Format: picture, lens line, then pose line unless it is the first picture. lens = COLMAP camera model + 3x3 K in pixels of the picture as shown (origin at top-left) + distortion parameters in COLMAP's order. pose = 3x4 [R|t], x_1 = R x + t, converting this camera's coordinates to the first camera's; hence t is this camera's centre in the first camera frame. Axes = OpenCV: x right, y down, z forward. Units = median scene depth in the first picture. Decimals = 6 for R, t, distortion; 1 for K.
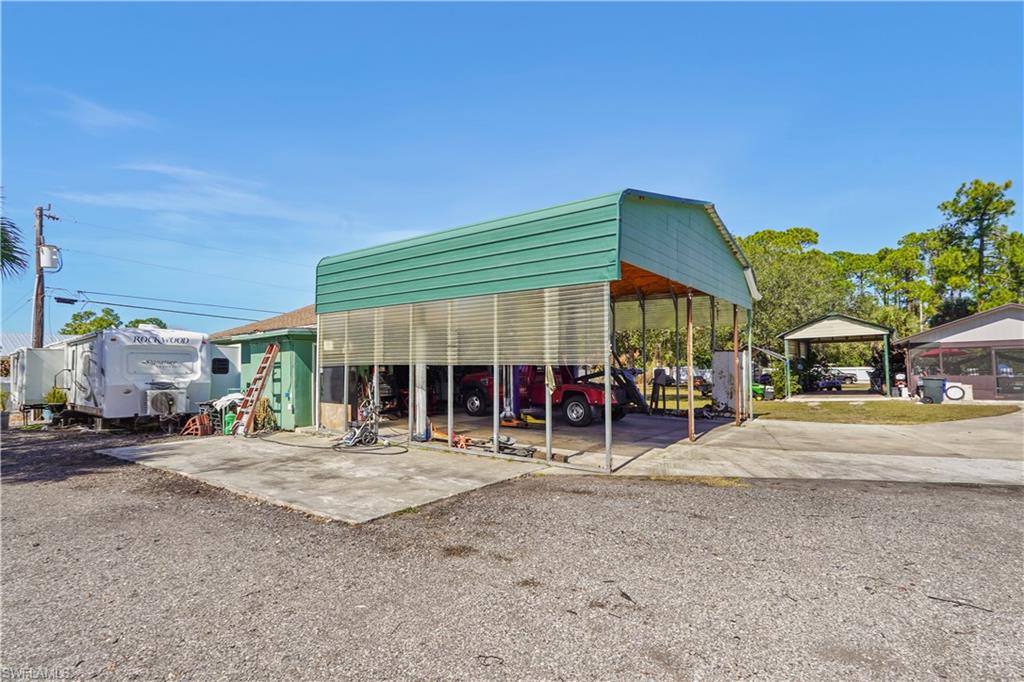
lens RADIAL K [[531.8, 0, 512.0], [0, 531.8, 341.0], [0, 0, 1]] dist [-0.003869, 0.016777]
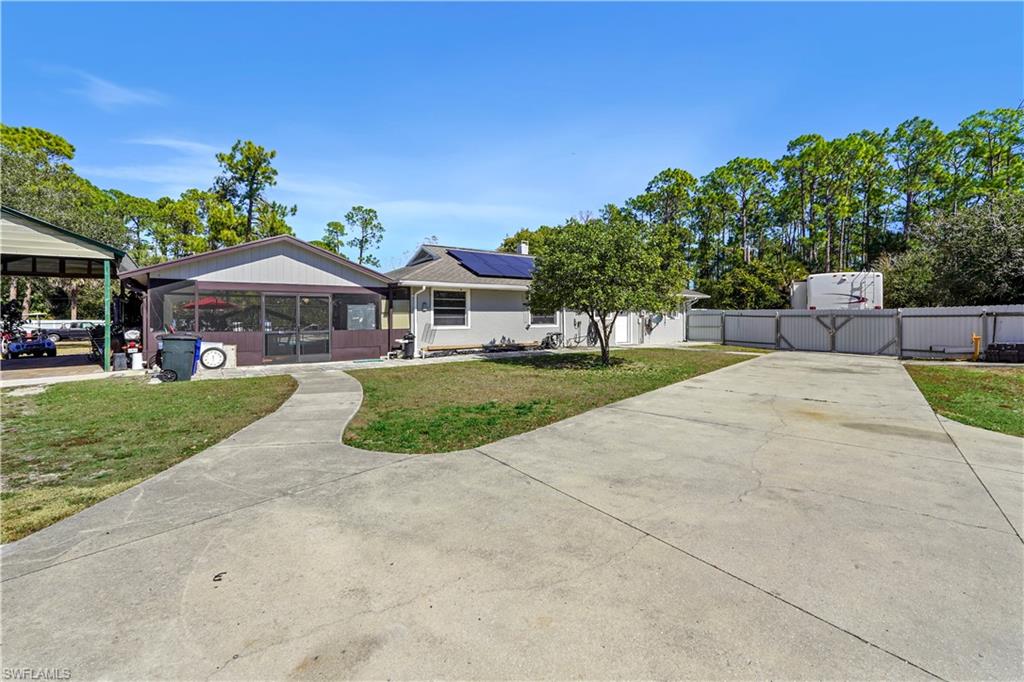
lens RADIAL K [[457.6, 0, 509.1], [0, 457.6, 317.8], [0, 0, 1]] dist [-0.001657, 0.000113]
pose [[0.317738, 0.017266, 0.948021, 0.199019], [-0.056914, 0.998379, 0.000893, 0.012575], [-0.946469, -0.054240, 0.318206, 0.232636]]
